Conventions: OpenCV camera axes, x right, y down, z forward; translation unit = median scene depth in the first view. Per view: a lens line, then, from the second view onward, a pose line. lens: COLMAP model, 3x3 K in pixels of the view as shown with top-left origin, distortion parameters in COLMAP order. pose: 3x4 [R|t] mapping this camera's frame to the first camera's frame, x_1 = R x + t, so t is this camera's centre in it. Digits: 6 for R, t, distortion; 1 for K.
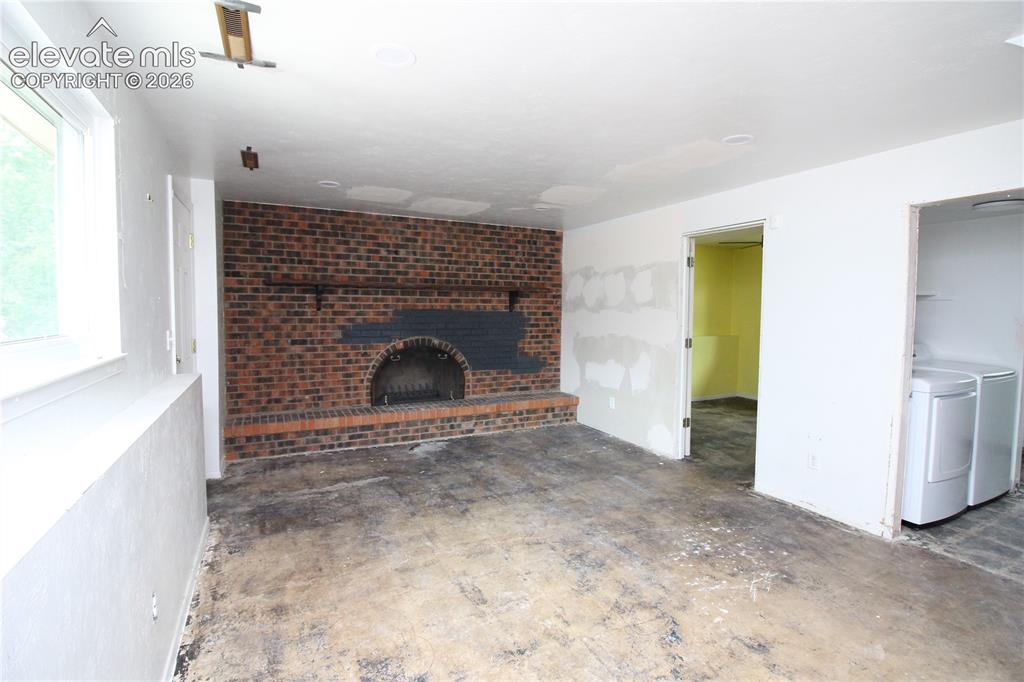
lens RADIAL K [[489.3, 0, 512.0], [0, 489.3, 341.0], [0, 0, 1]] dist [-0.017966, -0.000123]
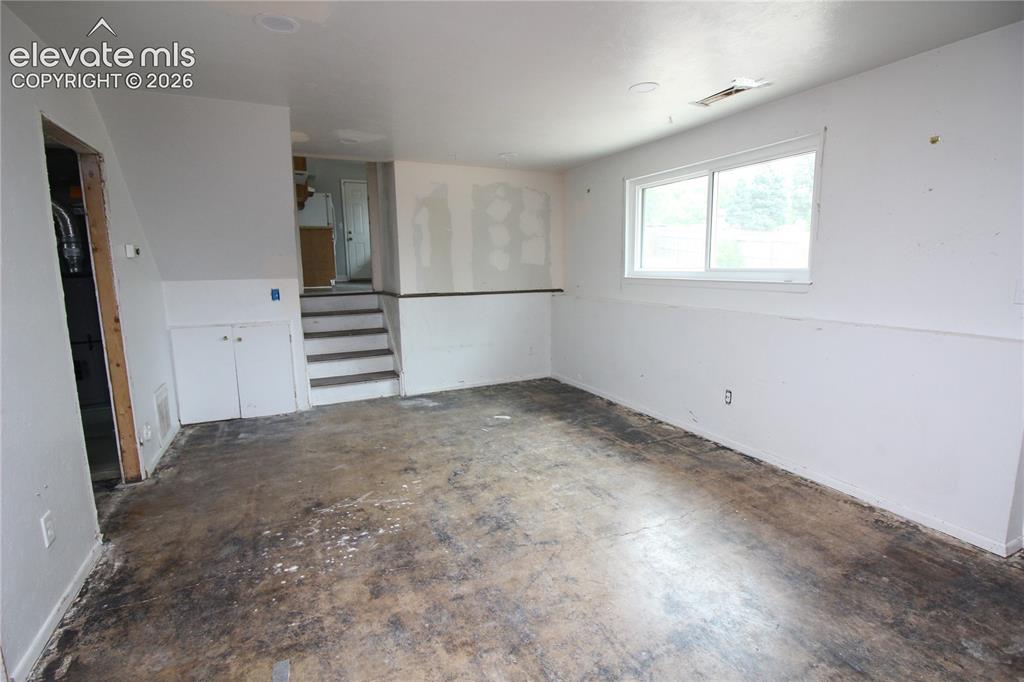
lens RADIAL K [[489.3, 0, 512.0], [0, 489.3, 341.0], [0, 0, 1]] dist [-0.017966, -0.000123]
pose [[-0.999592, 0.001546, 0.028513, 0.087741], [0.007764, 0.975628, 0.219296, -0.100285], [-0.027479, 0.219427, -0.975242, 1.815624]]
